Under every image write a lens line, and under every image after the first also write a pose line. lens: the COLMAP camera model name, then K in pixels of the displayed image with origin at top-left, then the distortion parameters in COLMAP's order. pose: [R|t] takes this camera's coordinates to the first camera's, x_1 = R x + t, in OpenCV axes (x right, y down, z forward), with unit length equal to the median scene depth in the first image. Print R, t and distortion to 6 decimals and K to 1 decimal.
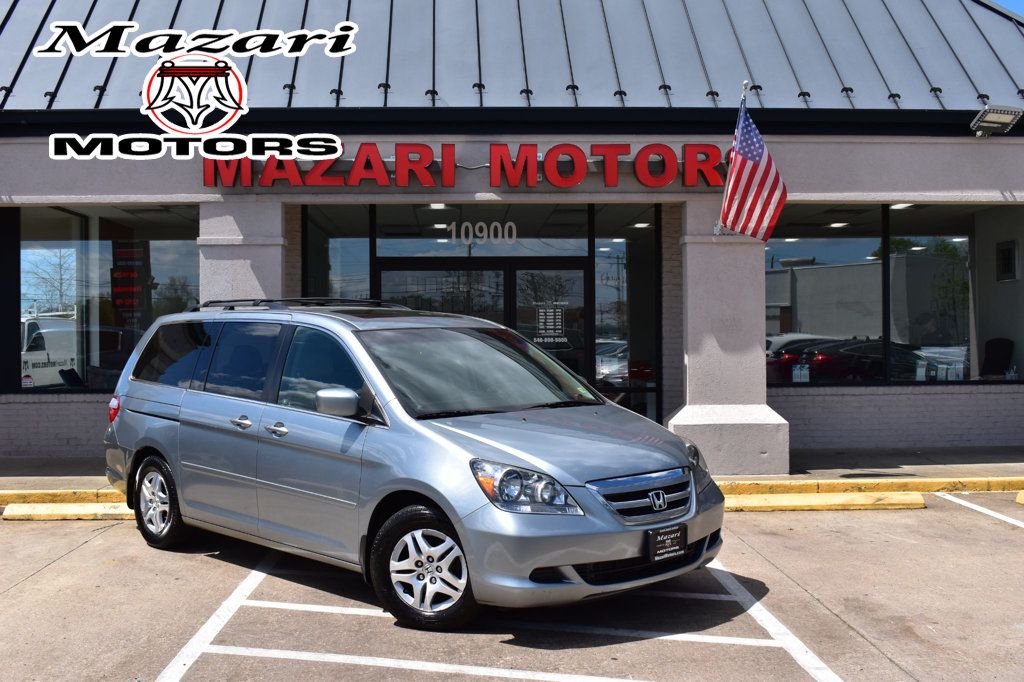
lens RADIAL K [[1141.0, 0, 512.0], [0, 1141.0, 341.0], [0, 0, 1]] dist [-0.059215, -0.004020]
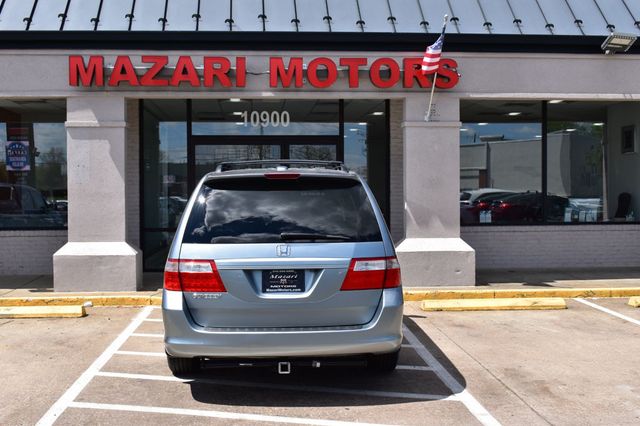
lens RADIAL K [[803.9, 0, 320.0], [0, 803.9, 213.0], [0, 0, 1]] dist [-0.042944, 0.000923]
pose [[0.999429, 0.000833, 0.033772, 0.009637], [-0.001663, 0.999697, 0.024550, -0.001108], [-0.033741, -0.024592, 0.999128, -0.021028]]
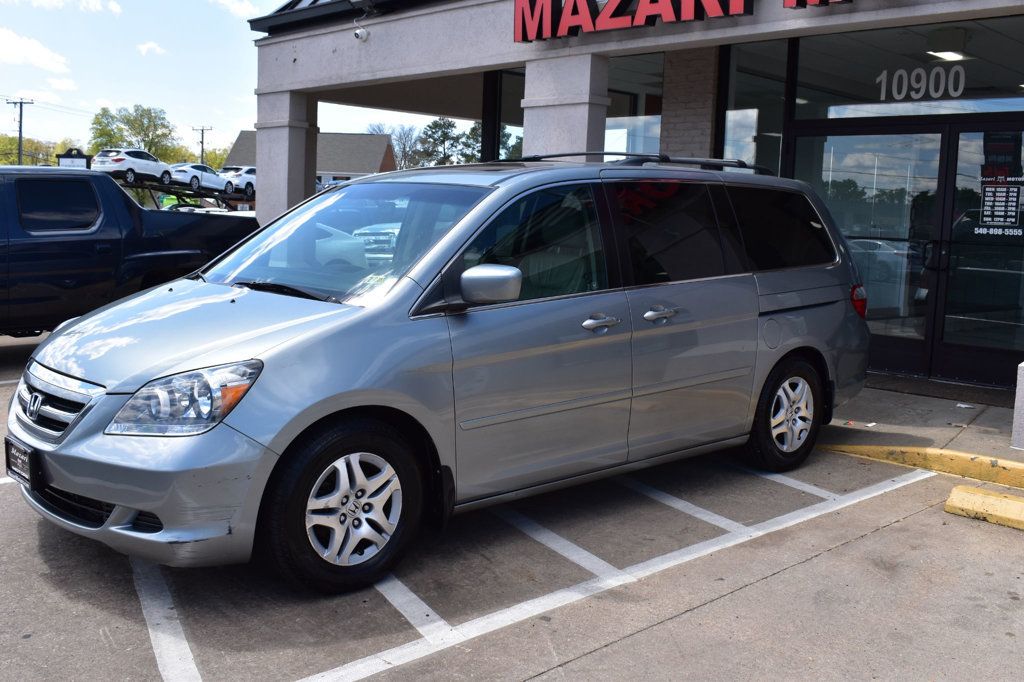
lens RADIAL K [[1035.7, 0, 512.0], [0, 1035.7, 341.0], [0, 0, 1]] dist [-0.075408, 0.002463]
pose [[0.654579, 0.119029, -0.746564, 0.371026], [-0.044099, 0.991858, 0.119473, 0.005161], [0.754706, -0.045282, 0.654498, 0.418320]]
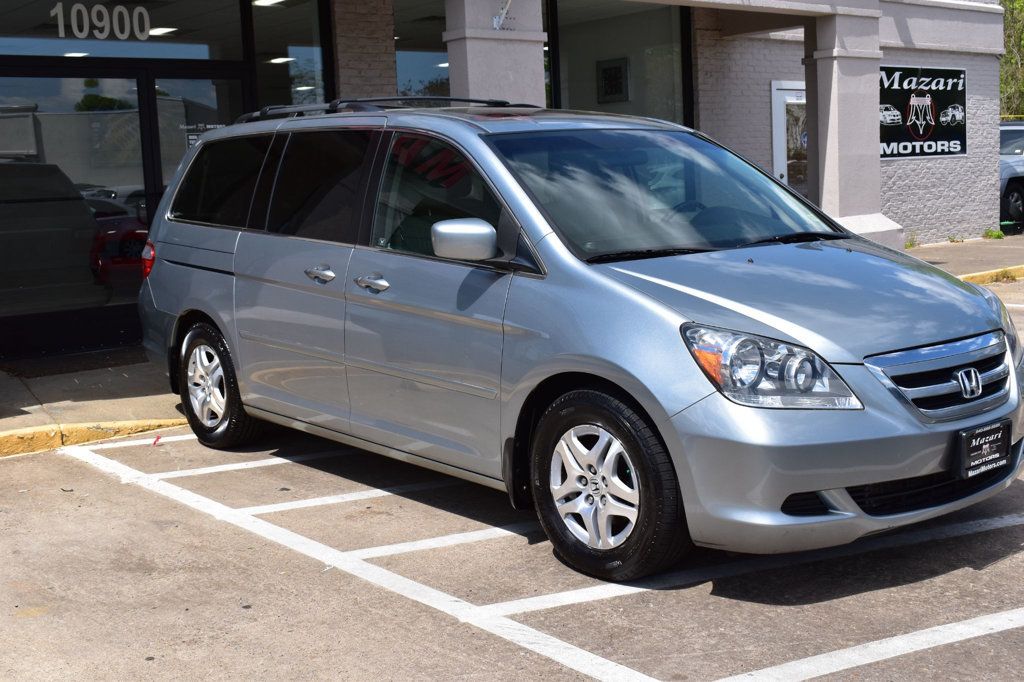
lens RADIAL K [[1263.7, 0, 512.0], [0, 1263.7, 341.0], [0, 0, 1]] dist [-0.068081, 0.013866]
pose [[0.780610, -0.108527, 0.615524, -0.363659], [0.040866, 0.991564, 0.123004, 0.012455], [-0.623681, -0.070864, 0.778460, 0.312303]]
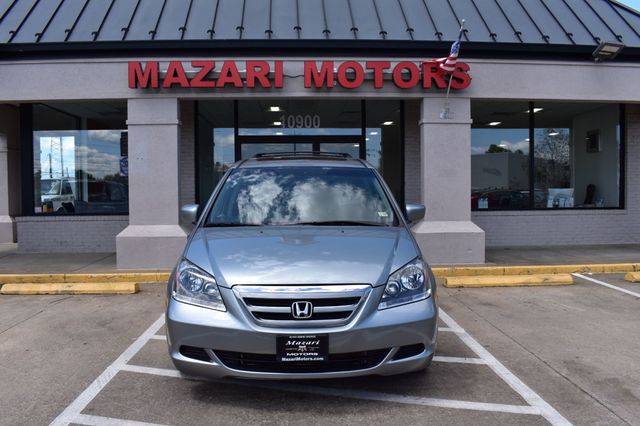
lens RADIAL K [[530.4, 0, 320.0], [0, 530.4, 213.0], [0, 0, 1]] dist [-0.088281, -0.001309]
pose [[0.999958, -0.002129, 0.008970, -0.004240], [0.001783, 0.999260, 0.038426, 0.014226], [-0.009045, -0.038409, 0.999221, 0.234010]]
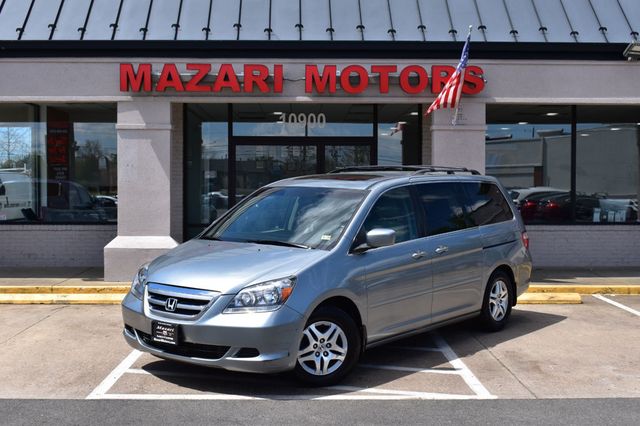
lens RADIAL K [[854.7, 0, 320.0], [0, 854.7, 213.0], [0, 0, 1]] dist [-0.029393, -0.014735]
pose [[0.999675, 0.010140, -0.023377, 0.028515], [-0.009497, 0.999578, 0.027469, -0.004689], [0.023646, -0.027239, 0.999349, -0.154766]]
